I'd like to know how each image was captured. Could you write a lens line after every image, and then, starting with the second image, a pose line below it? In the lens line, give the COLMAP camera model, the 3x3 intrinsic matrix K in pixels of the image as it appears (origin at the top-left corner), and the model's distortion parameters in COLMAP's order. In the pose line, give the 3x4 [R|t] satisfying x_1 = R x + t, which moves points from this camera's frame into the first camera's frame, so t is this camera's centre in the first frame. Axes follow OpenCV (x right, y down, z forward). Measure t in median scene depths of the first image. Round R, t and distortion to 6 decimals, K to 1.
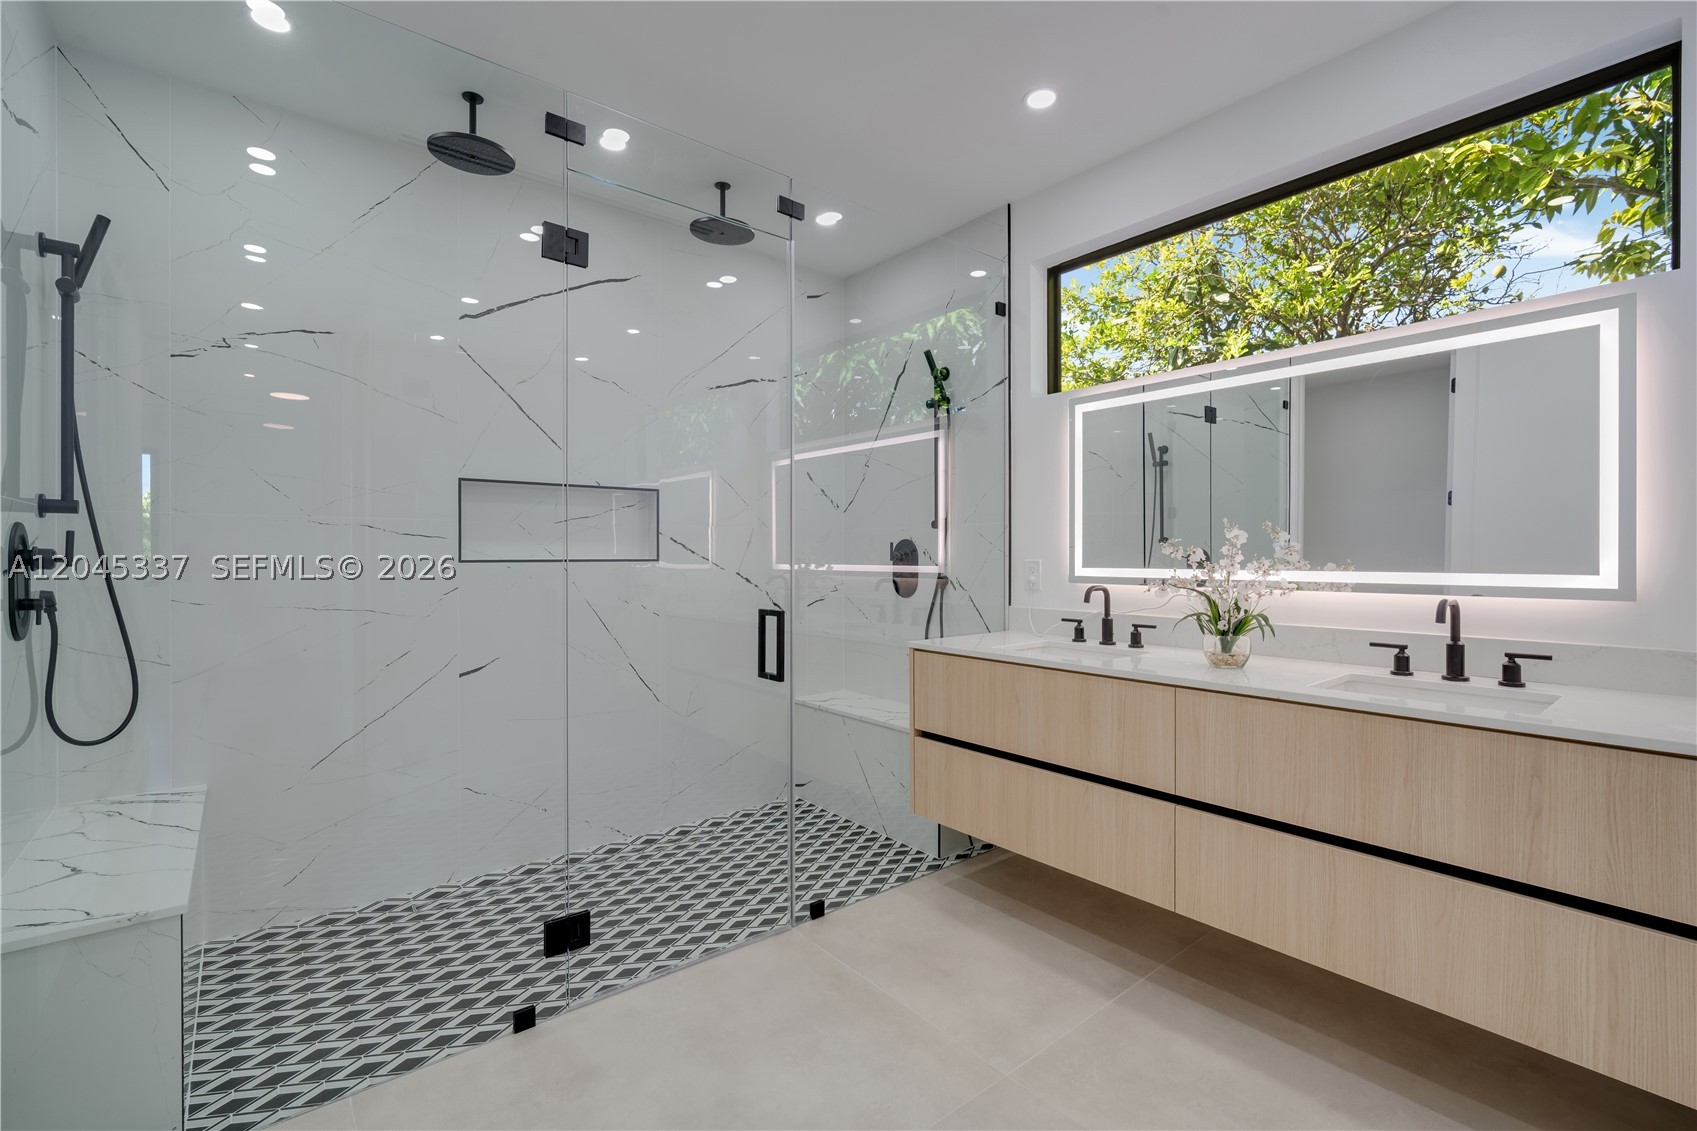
lens RADIAL K [[745.7, 0, 843.3], [0, 745.7, 560.9], [0, 0, 1]] dist [-0.004127, 0.002509]
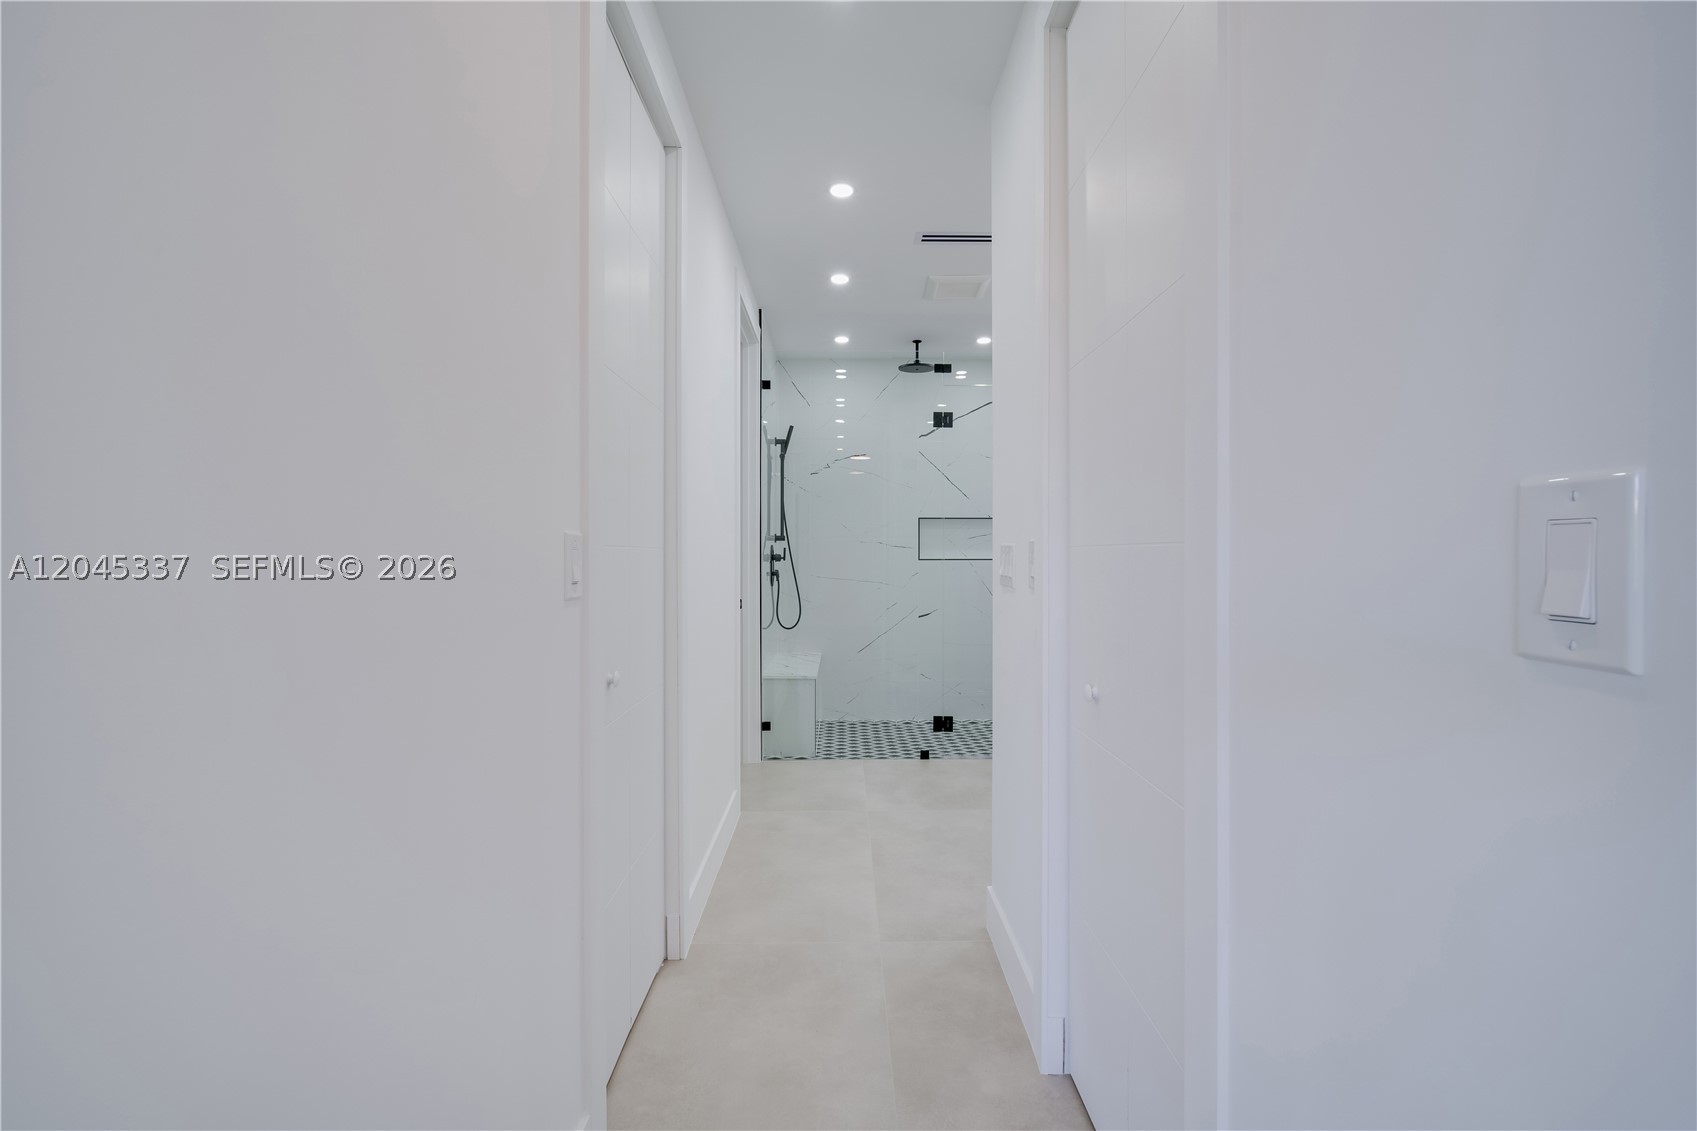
lens RADIAL K [[745.7, 0, 849.2], [0, 745.7, 561.5], [0, 0, 1]] dist [-0.004127, 0.002509]
pose [[0.786502, 0.005139, -0.617567, 0.818521], [-0.003591, 0.999987, 0.003748, -0.001171], [0.617578, -0.000730, 0.786510, -0.977166]]
